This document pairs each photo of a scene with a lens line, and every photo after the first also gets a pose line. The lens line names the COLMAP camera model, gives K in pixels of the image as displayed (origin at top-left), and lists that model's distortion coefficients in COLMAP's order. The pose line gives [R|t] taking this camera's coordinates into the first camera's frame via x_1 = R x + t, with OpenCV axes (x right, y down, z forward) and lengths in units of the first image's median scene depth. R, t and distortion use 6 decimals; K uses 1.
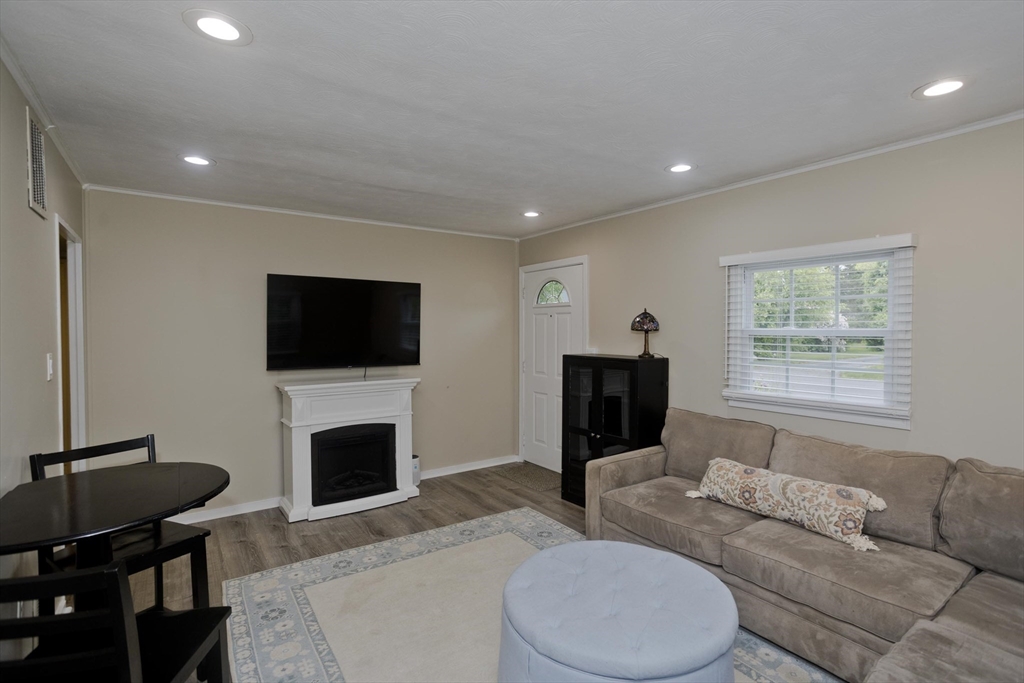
lens RADIAL K [[487.8, 0, 510.2], [0, 487.8, 339.4], [0, 0, 1]] dist [-0.047025, 0.031103]
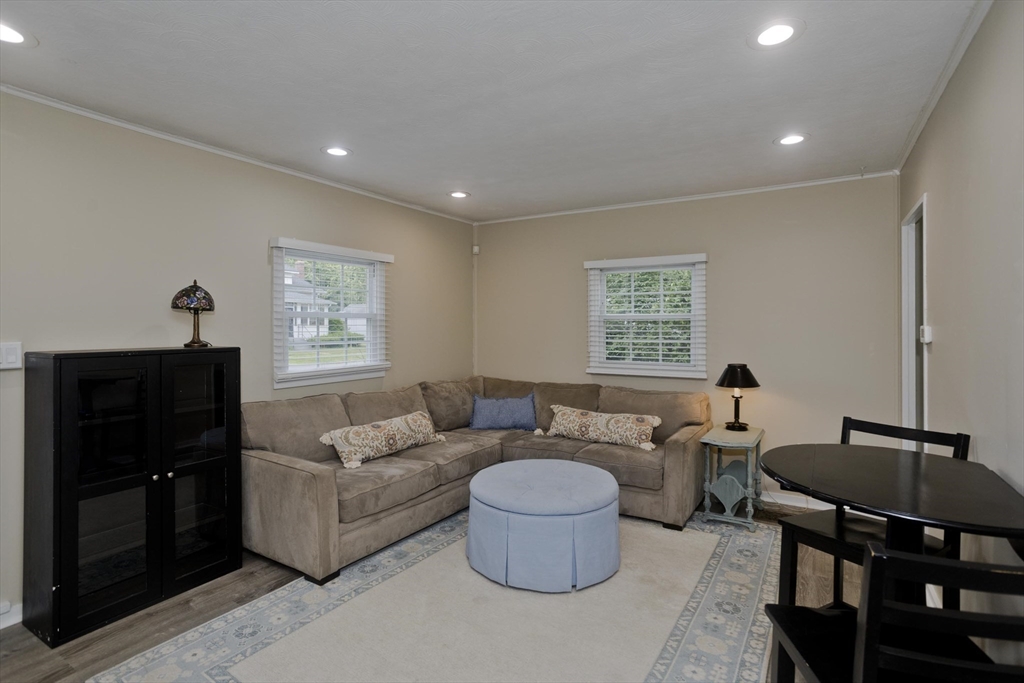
lens RADIAL K [[487.8, 0, 510.2], [0, 487.8, 339.4], [0, 0, 1]] dist [-0.047025, 0.031103]
pose [[-0.391861, -0.034033, 0.919395, -0.583572], [0.006565, 0.999187, 0.039785, 0.000468], [-0.920001, 0.021626, -0.391319, 0.864000]]
